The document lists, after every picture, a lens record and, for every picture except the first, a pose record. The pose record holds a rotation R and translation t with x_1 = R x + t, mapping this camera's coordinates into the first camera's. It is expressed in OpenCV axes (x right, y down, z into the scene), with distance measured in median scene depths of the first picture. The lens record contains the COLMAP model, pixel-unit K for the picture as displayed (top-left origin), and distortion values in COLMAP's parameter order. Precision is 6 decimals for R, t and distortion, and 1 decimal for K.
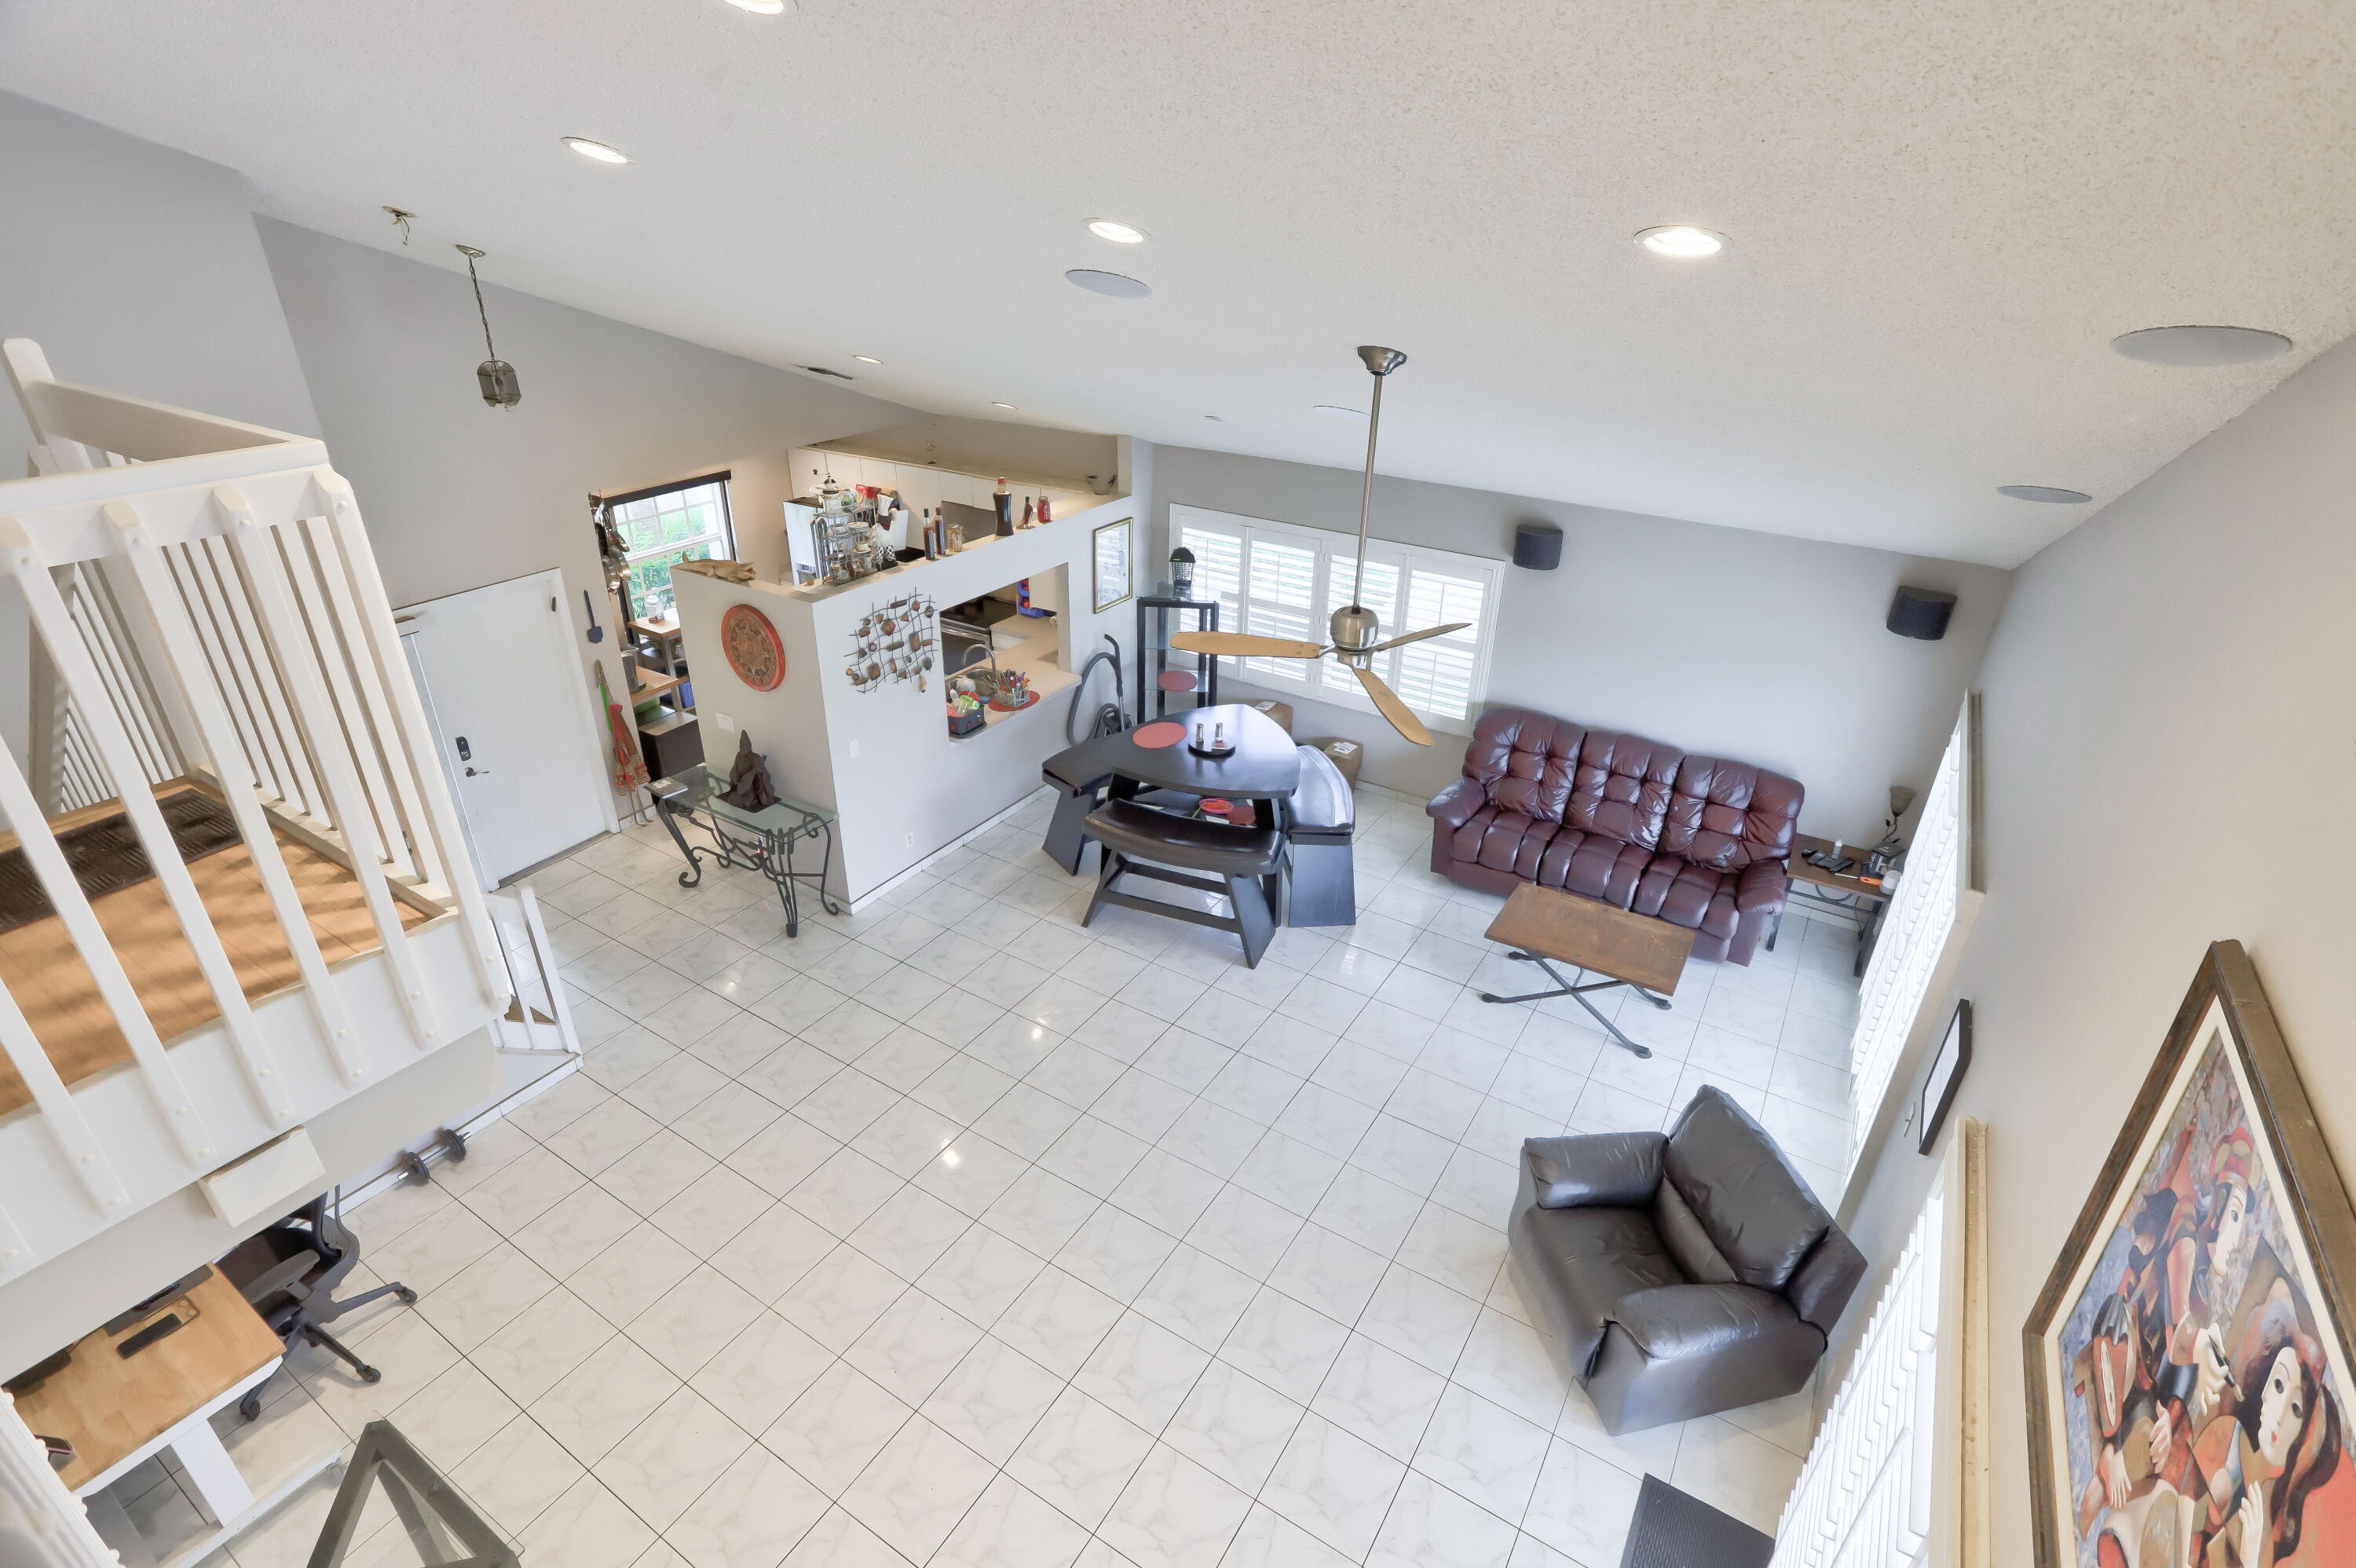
lens RADIAL K [[1131.1, 0, 1167.9], [0, 1131.1, 769.5], [0, 0, 1]] dist [-0.050649, 0.022265]
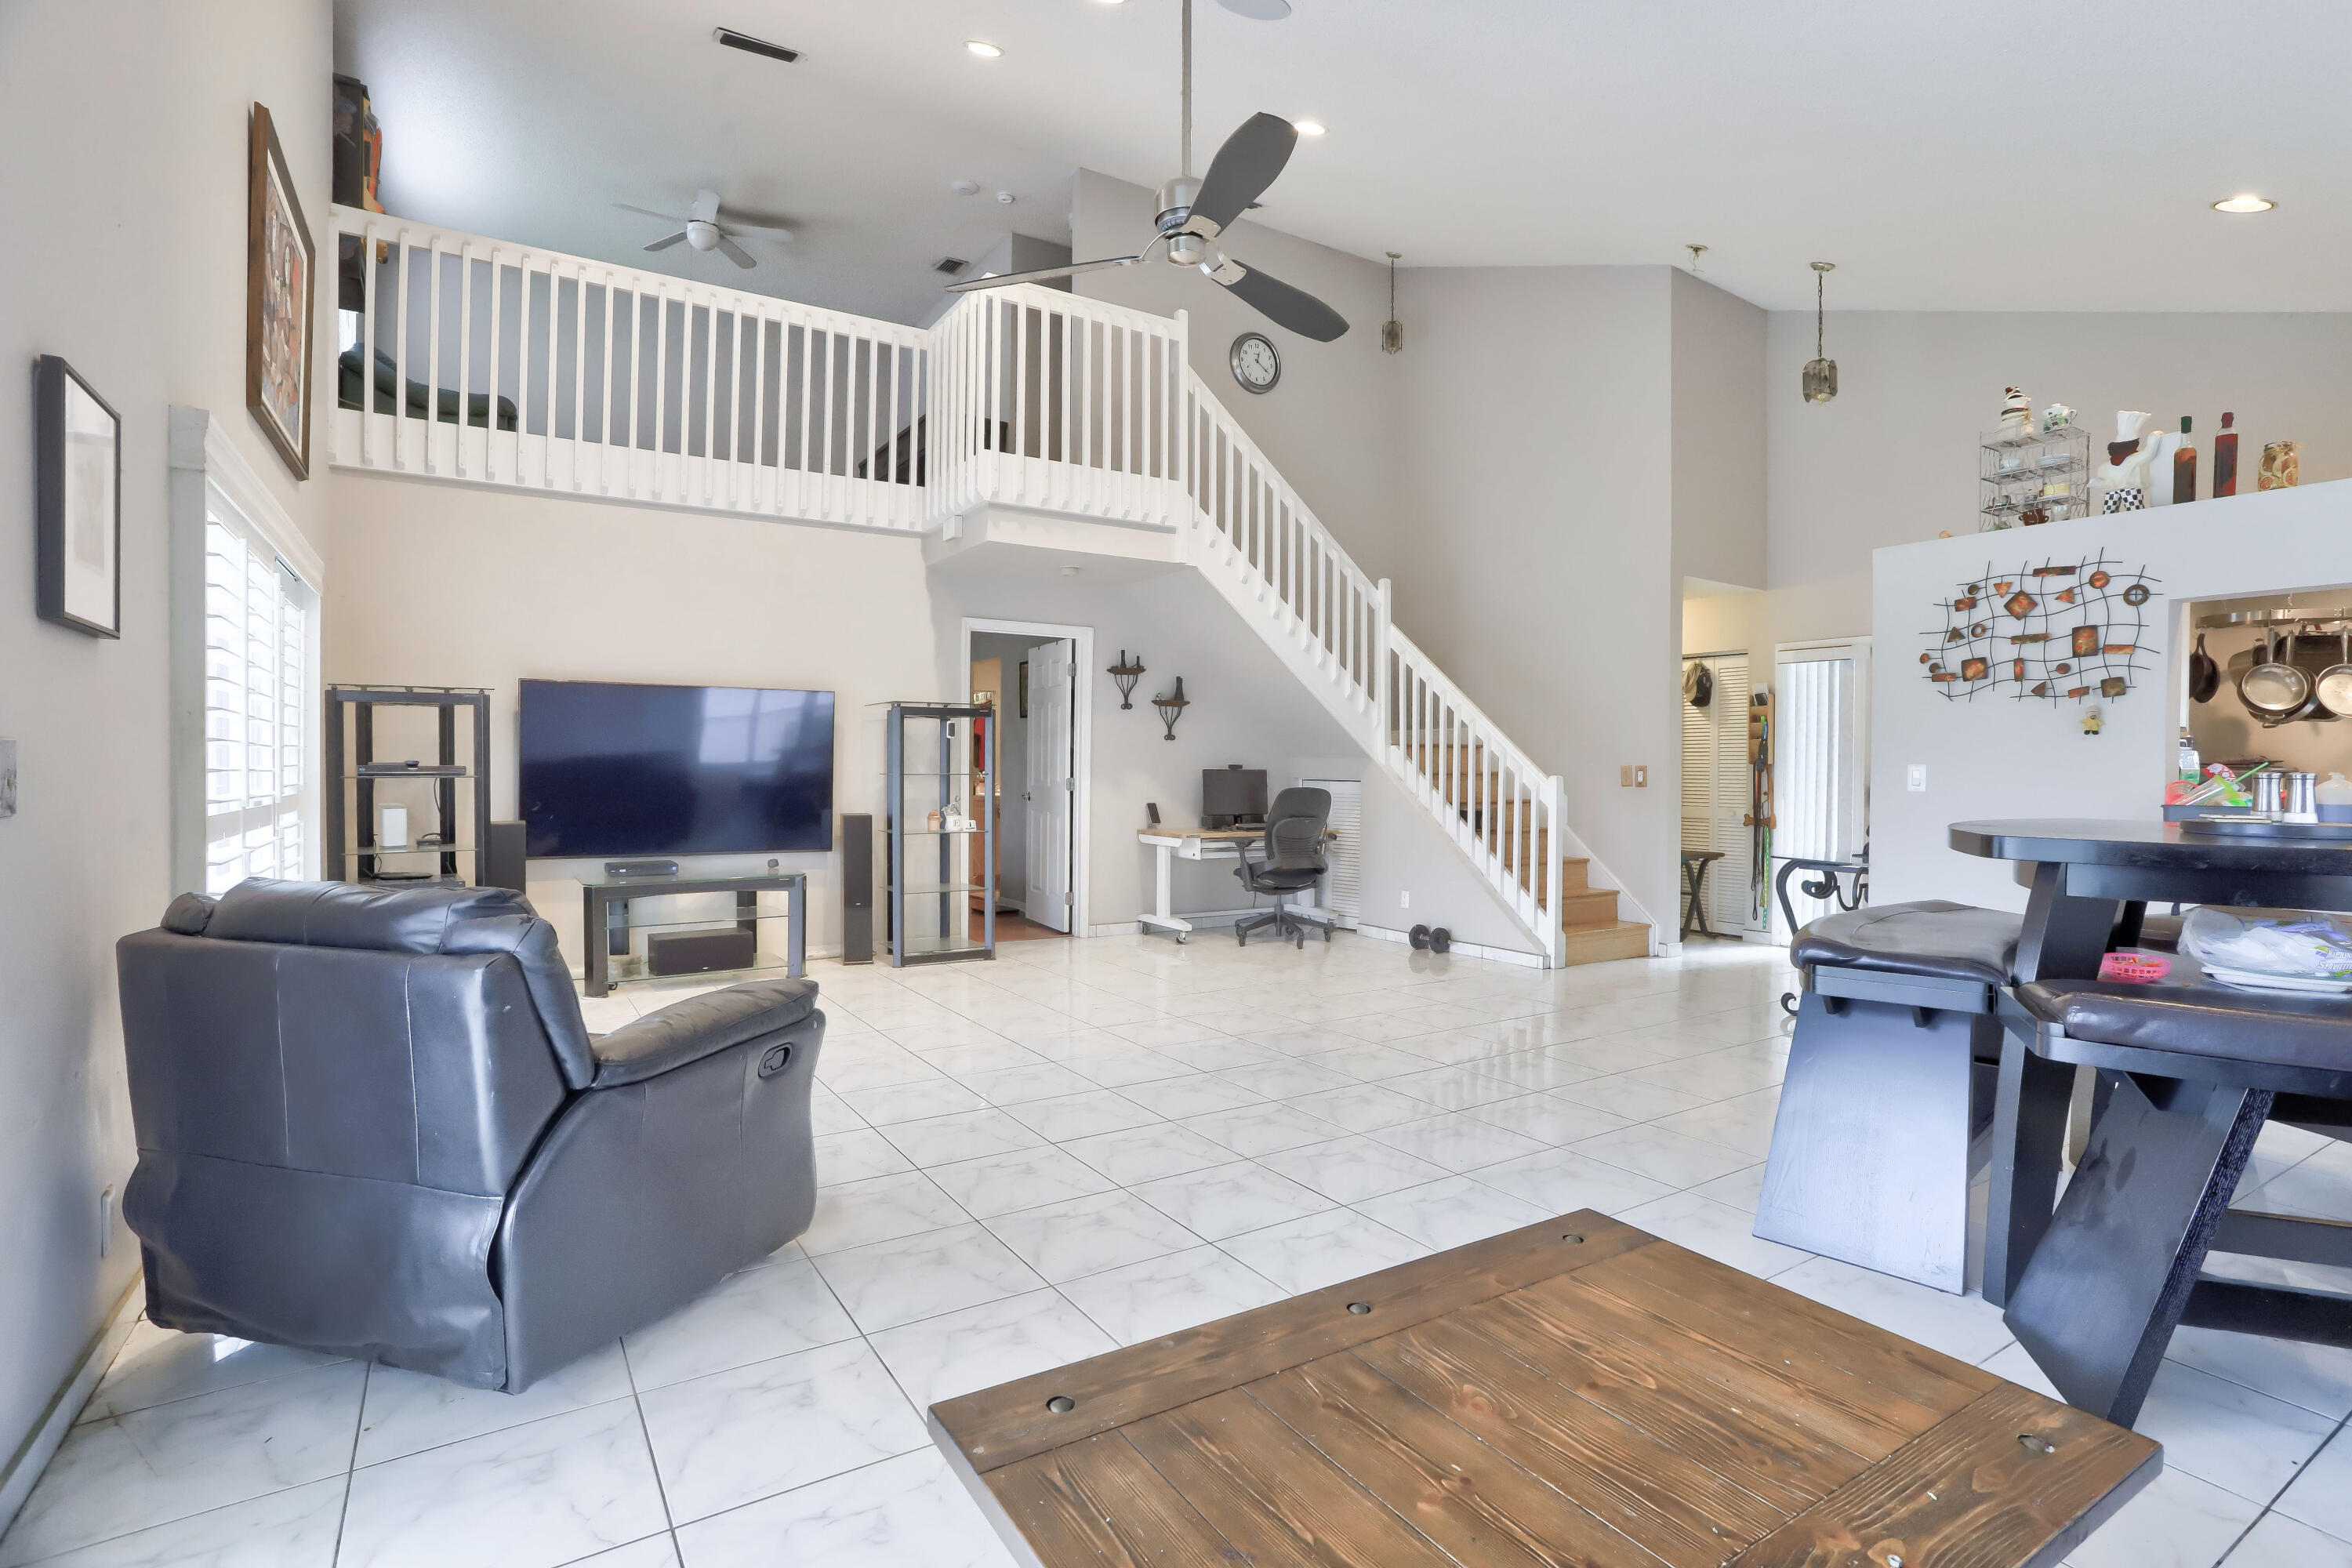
lens RADIAL K [[1140.4, 0, 1182.5], [0, 1140.4, 778.1], [0, 0, 1]] dist [-0.056403, 0.035032]
pose [[-0.408253, -0.009680, -0.912818, 0.493093], [-0.426786, 0.885956, 0.181482, 0.045495], [0.806959, 0.463669, -0.365825, 0.847313]]
